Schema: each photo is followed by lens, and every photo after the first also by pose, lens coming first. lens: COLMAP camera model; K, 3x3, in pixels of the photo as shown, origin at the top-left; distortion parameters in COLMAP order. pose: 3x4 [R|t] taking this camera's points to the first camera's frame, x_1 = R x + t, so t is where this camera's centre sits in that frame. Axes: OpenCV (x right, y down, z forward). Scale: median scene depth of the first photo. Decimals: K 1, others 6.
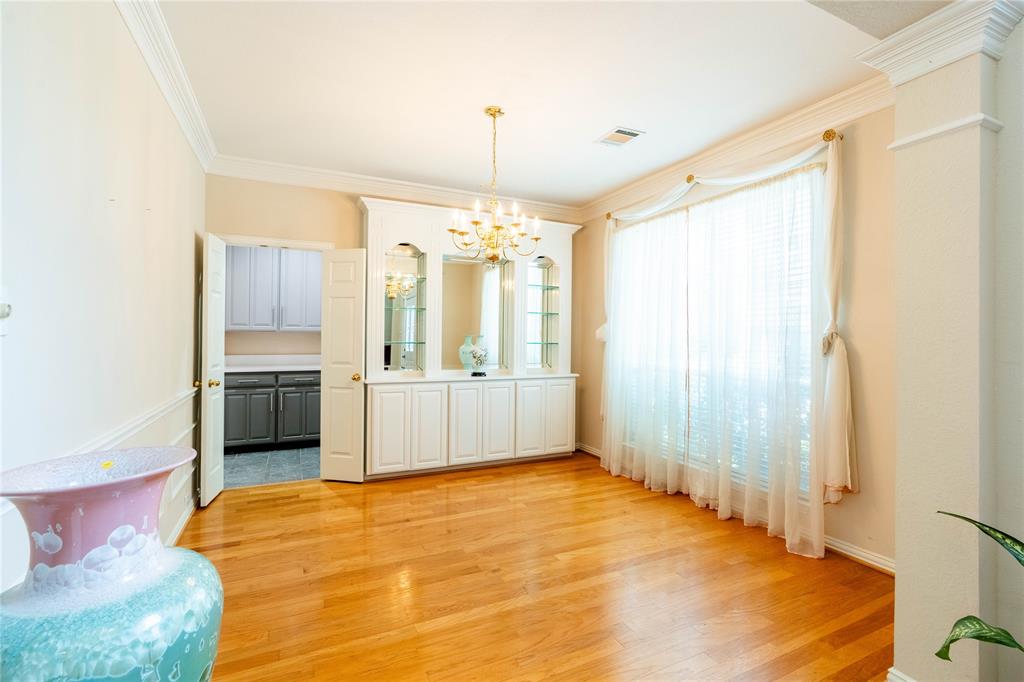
lens RADIAL K [[468.2, 0, 511.6], [0, 468.2, 340.2], [0, 0, 1]] dist [-0.008935, 0.002708]
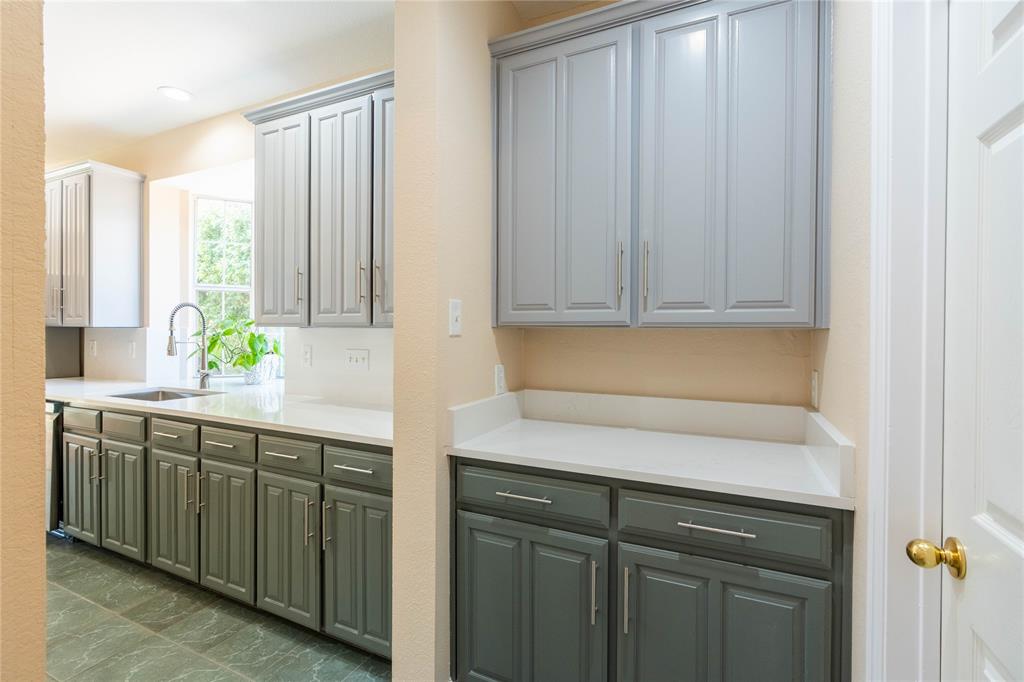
lens RADIAL K [[468.2, 0, 505.4], [0, 468.2, 337.0], [0, 0, 1]] dist [-0.008935, 0.002708]
pose [[0.631175, 0.007712, -0.775602, -0.333830], [-0.005838, 0.999969, 0.005192, -0.013834], [0.775619, 0.001251, 0.631200, 0.779901]]
